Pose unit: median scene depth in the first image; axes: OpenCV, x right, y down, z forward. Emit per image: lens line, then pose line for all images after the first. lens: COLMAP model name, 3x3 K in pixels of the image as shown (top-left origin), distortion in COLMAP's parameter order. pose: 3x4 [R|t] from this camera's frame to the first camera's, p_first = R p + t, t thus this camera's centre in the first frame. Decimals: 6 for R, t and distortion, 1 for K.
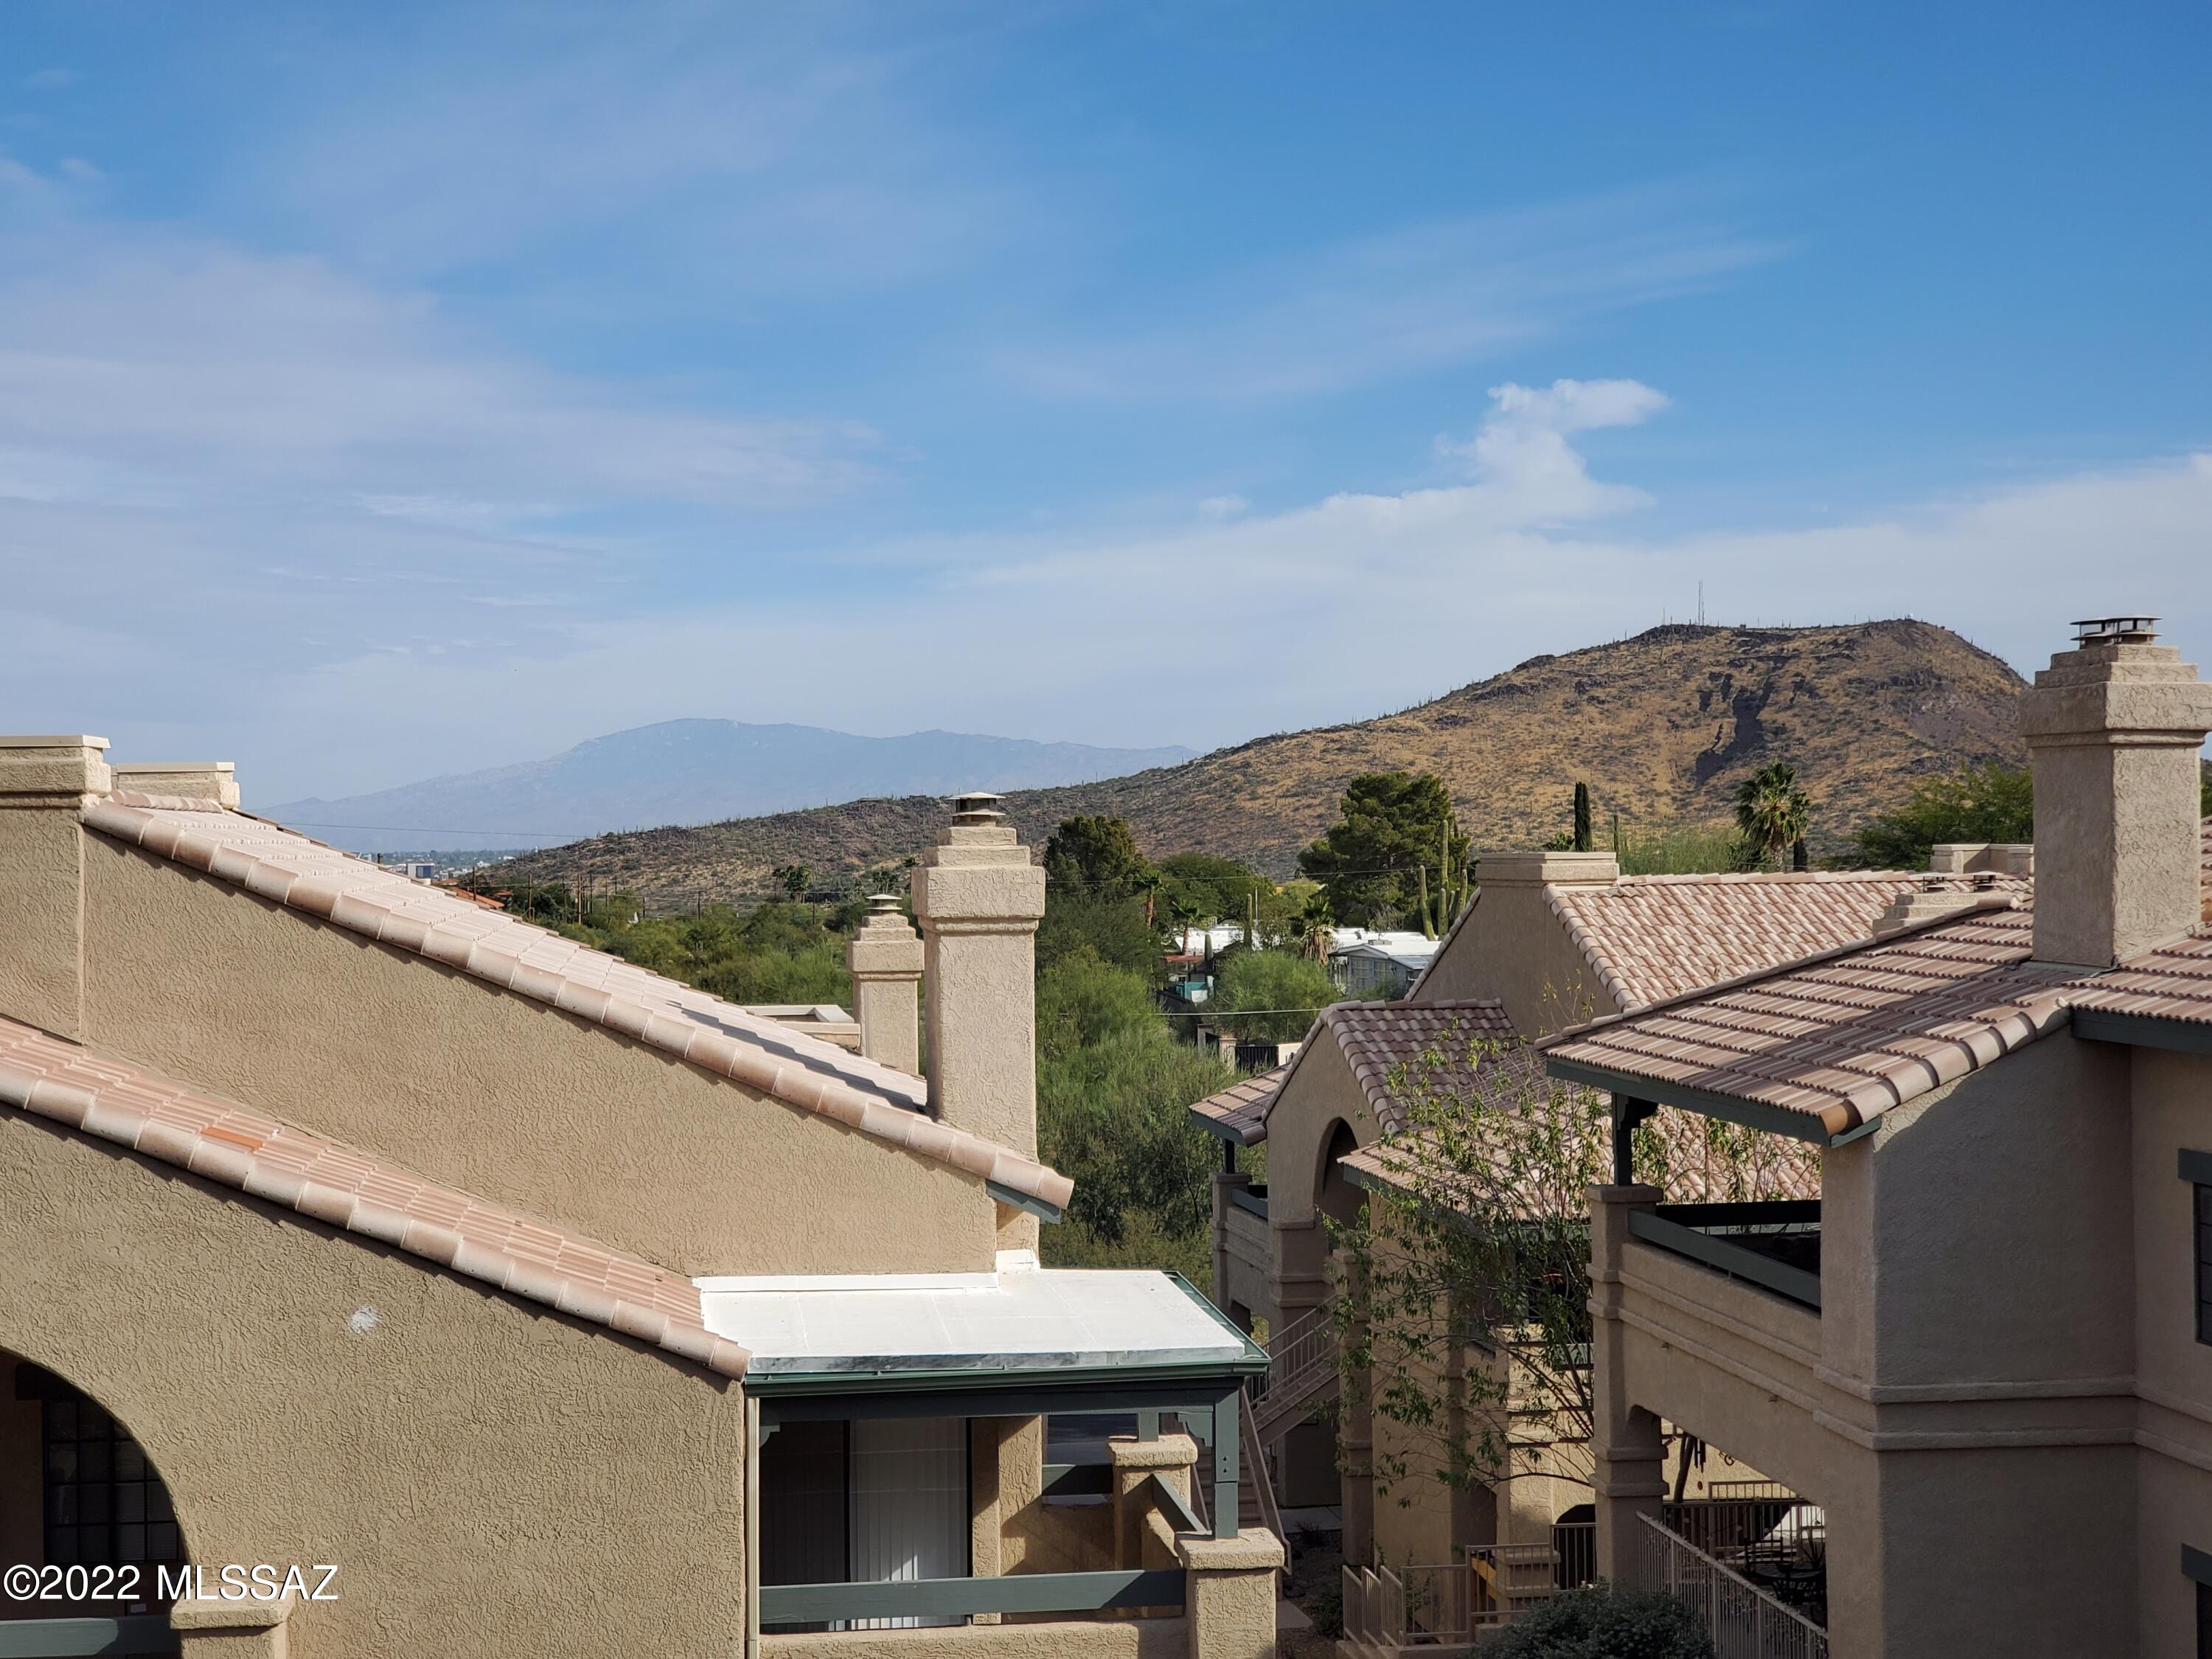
lens RADIAL K [[3285.2, 0, 1106.0], [0, 3285.2, 829.5], [0, 0, 1]] dist [0.314690, 0.046414]
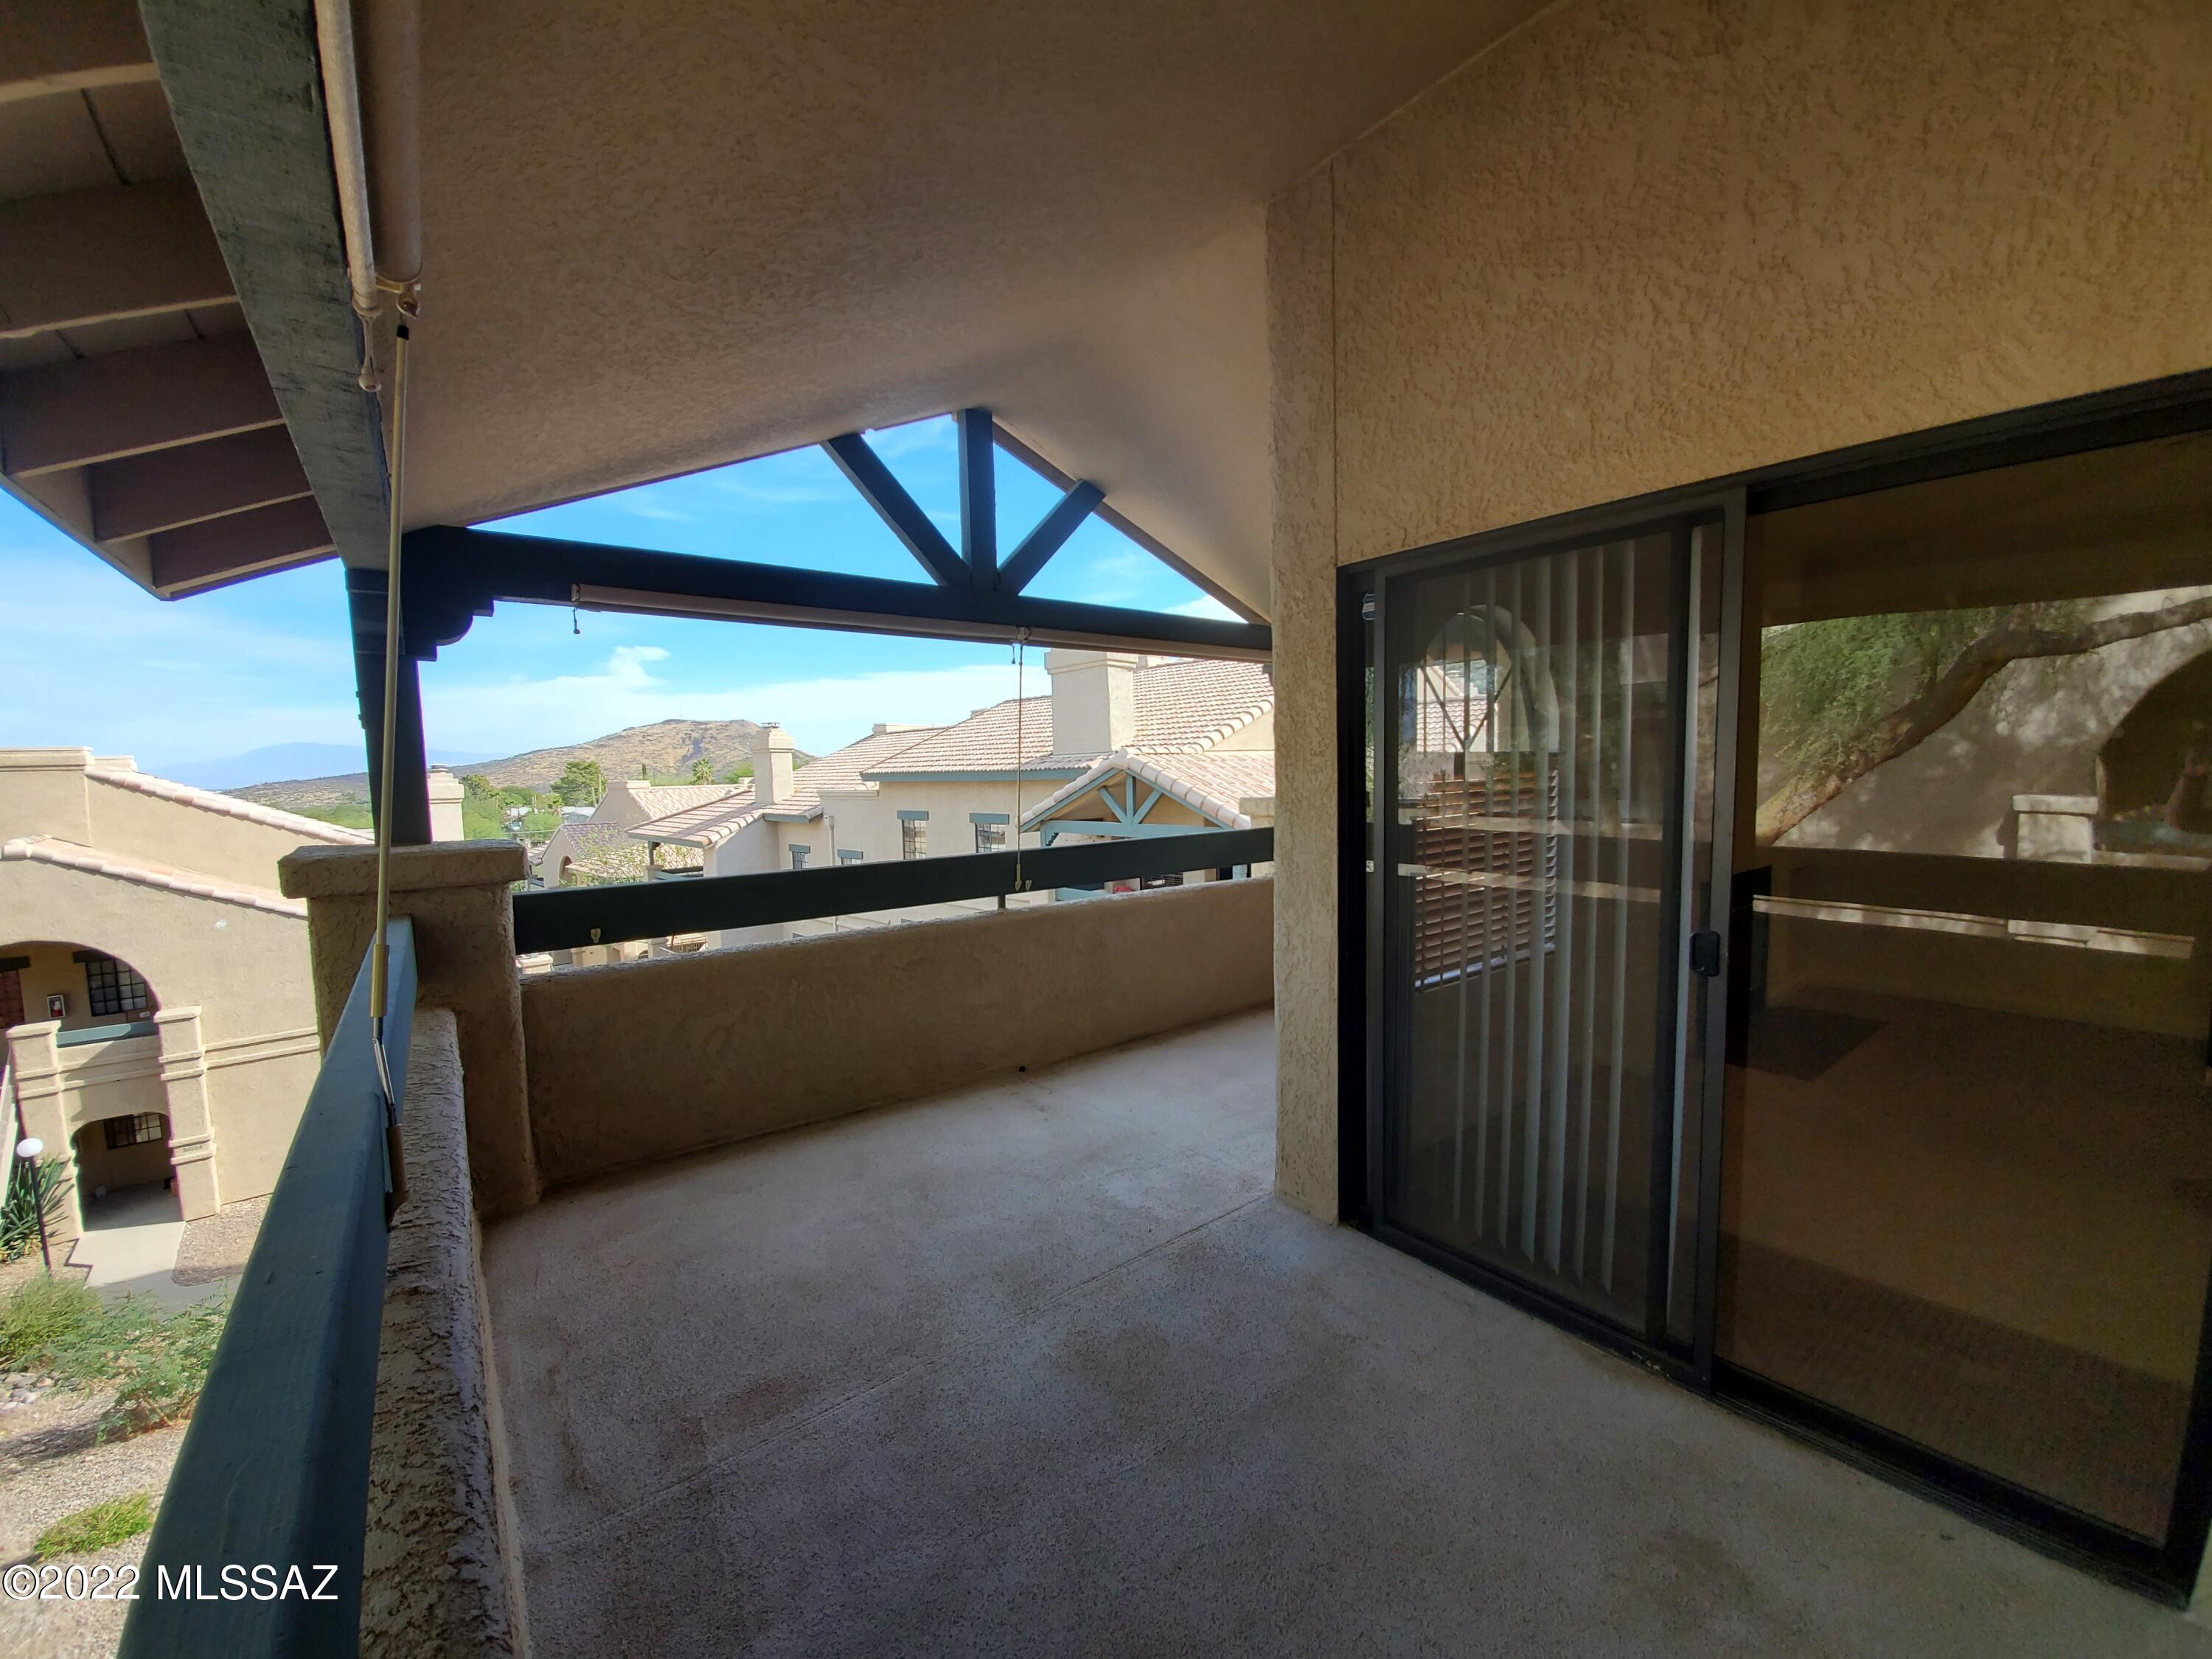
lens RADIAL K [[870.0, 0, 1111.1], [0, 870.0, 828.1], [0, 0, 1]] dist [0.001885, -0.013788]
pose [[0.807716, -0.047757, 0.587635, -0.004276], [0.012919, 0.997908, 0.063342, 0.007034], [-0.589431, -0.043571, 0.806643, -0.126640]]
